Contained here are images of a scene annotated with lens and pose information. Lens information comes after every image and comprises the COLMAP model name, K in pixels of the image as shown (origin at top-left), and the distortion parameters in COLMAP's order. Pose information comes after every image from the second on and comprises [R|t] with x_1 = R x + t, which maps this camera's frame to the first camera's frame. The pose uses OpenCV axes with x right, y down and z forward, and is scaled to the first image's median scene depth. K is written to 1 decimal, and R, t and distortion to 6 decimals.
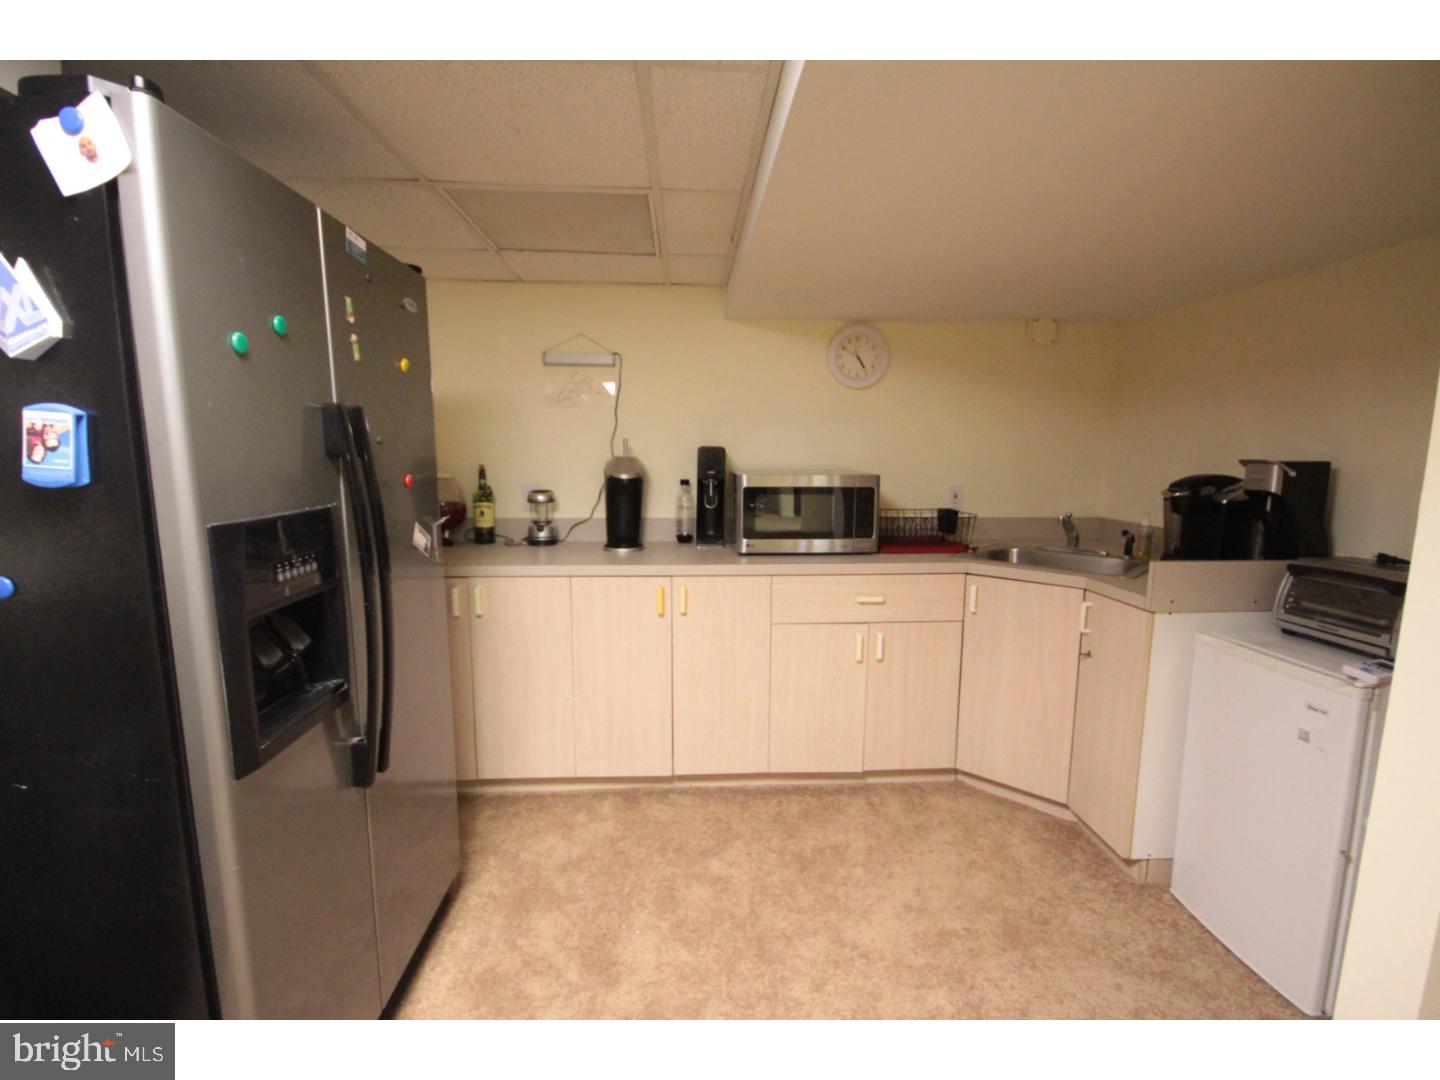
lens RADIAL K [[681.3, 0, 722.7], [0, 681.3, 548.5], [0, 0, 1]] dist [-0.001018, -0.000450]
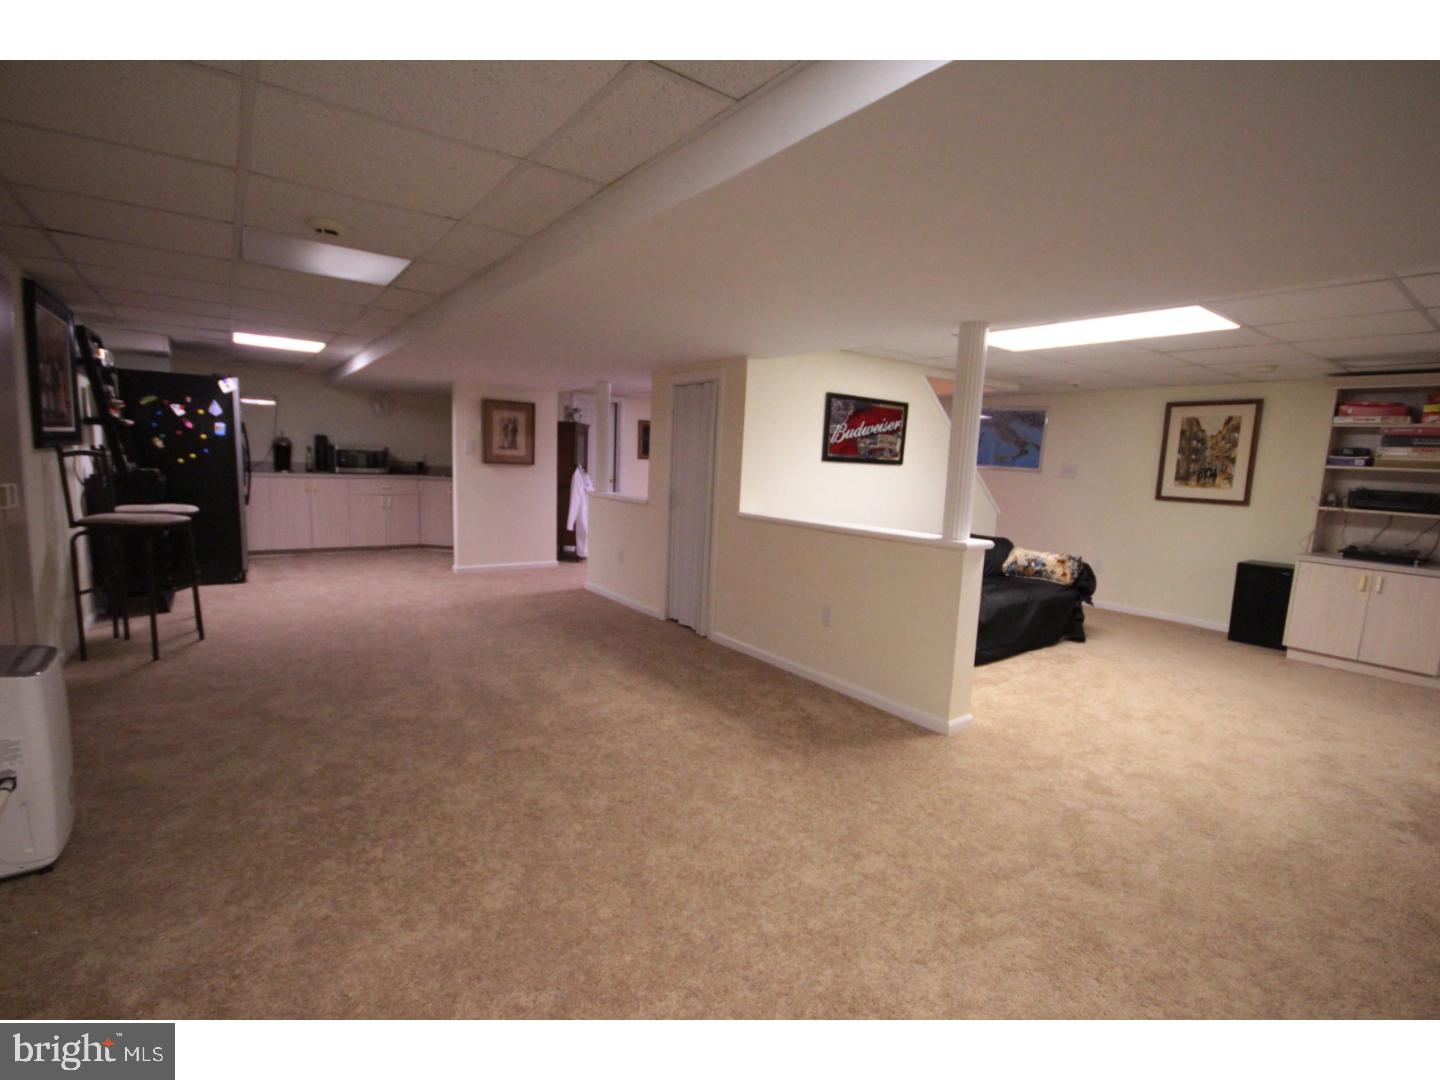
lens RADIAL K [[681.3, 0, 722.7], [0, 681.3, 548.5], [0, 0, 1]] dist [-0.001018, -0.000450]
pose [[0.844117, -0.040098, 0.534658, -0.131526], [0.039949, 0.999131, 0.011861, 0.324269], [-0.534669, 0.011346, 0.844985, -2.072916]]
